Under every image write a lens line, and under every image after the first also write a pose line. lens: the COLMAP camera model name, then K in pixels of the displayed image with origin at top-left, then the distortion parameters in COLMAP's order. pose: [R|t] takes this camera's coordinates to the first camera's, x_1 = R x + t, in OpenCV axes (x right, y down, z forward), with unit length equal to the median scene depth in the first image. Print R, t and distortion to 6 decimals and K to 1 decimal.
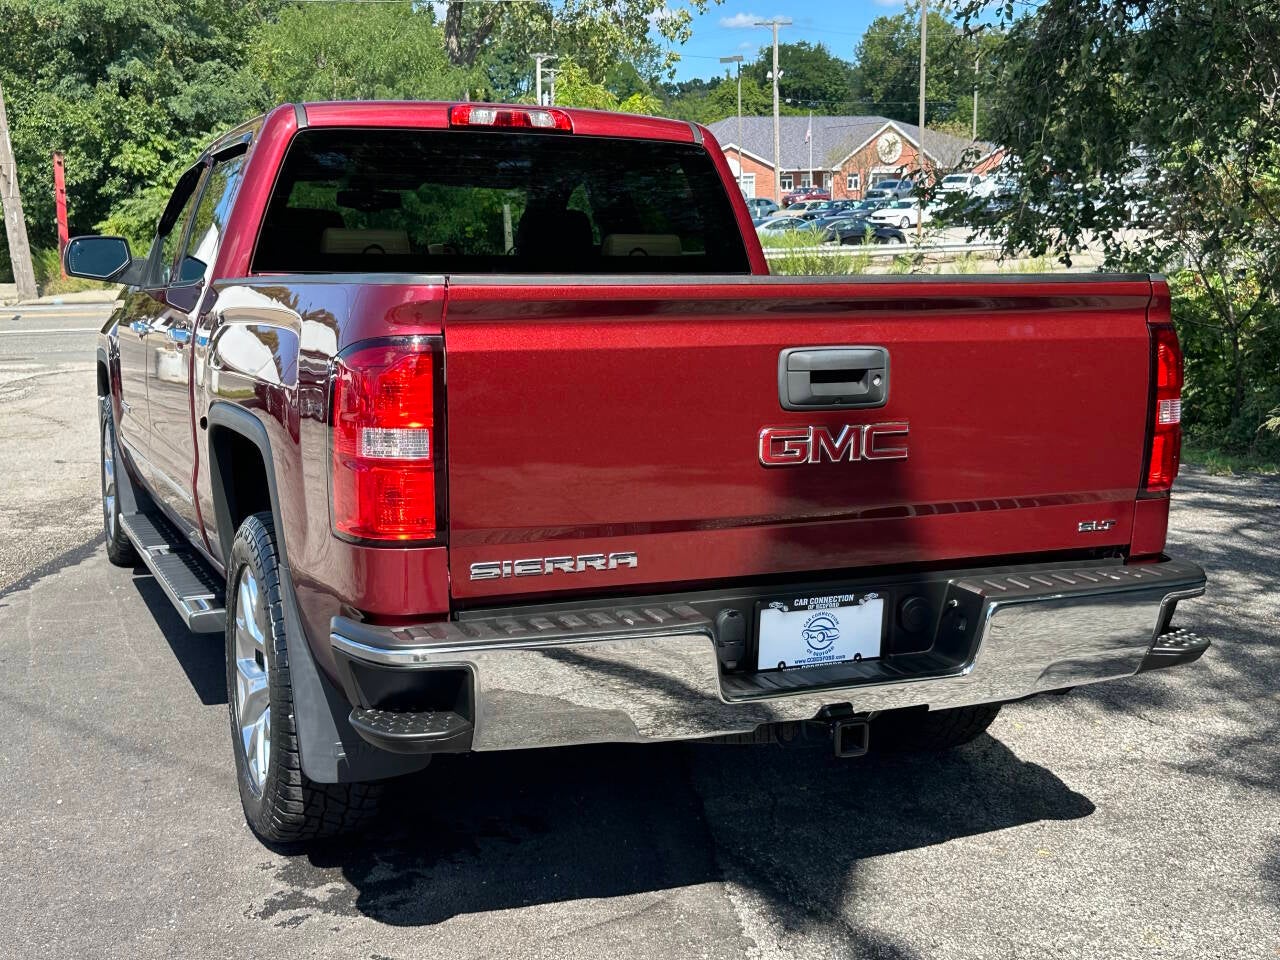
lens RADIAL K [[1571.0, 0, 640.0], [0, 1571.0, 480.0], [0, 0, 1]] dist [0.174633, -0.007573]
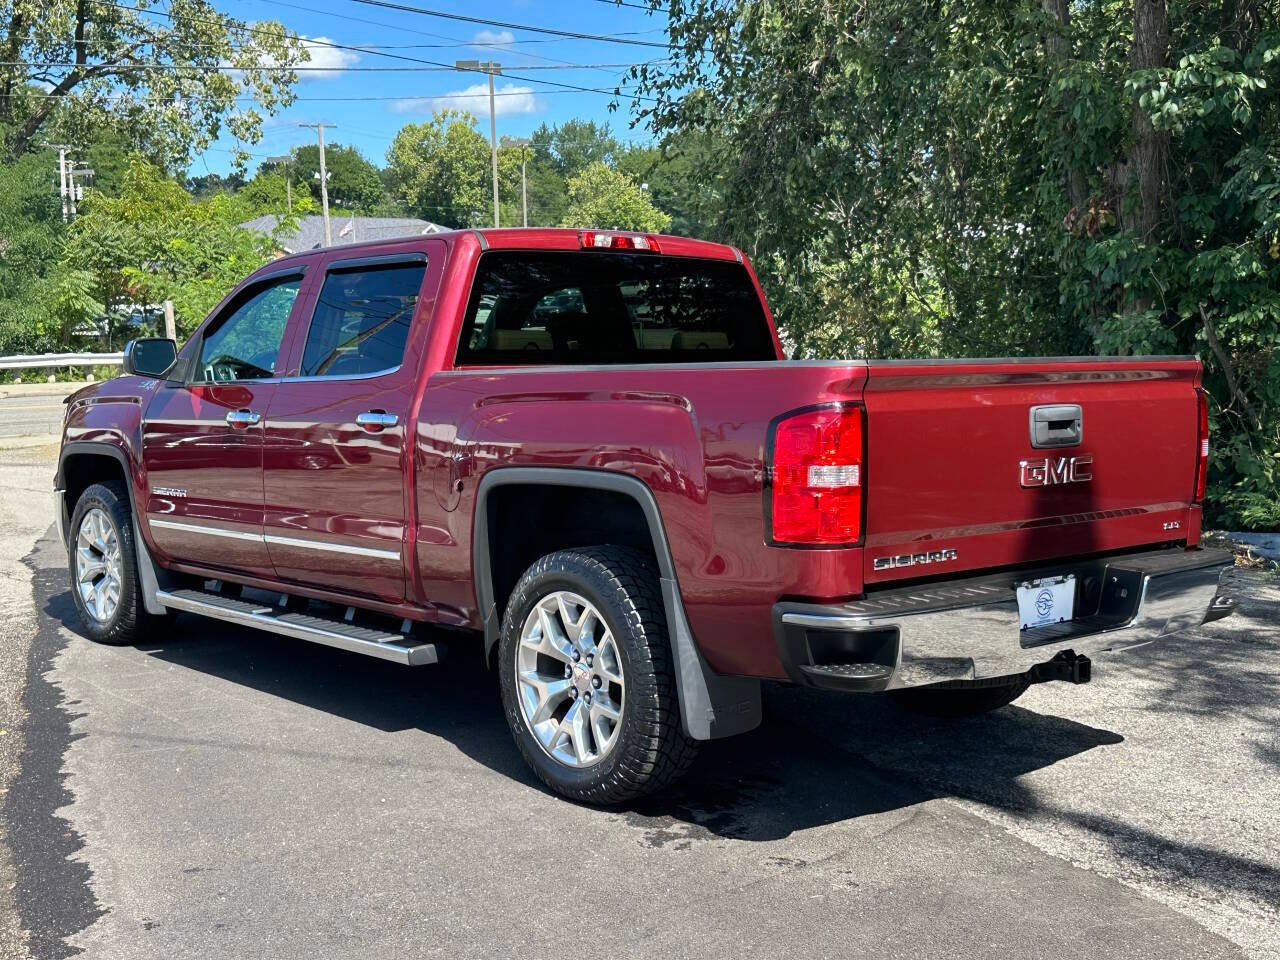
lens RADIAL K [[1615.5, 0, 640.0], [0, 1615.5, 480.0], [0, 0, 1]] dist [0.120813, -0.052779]
pose [[0.949615, -0.033389, 0.311636, -0.551986], [0.053083, 0.997079, -0.054924, 0.036755], [-0.308892, 0.068699, 0.948613, -0.243446]]
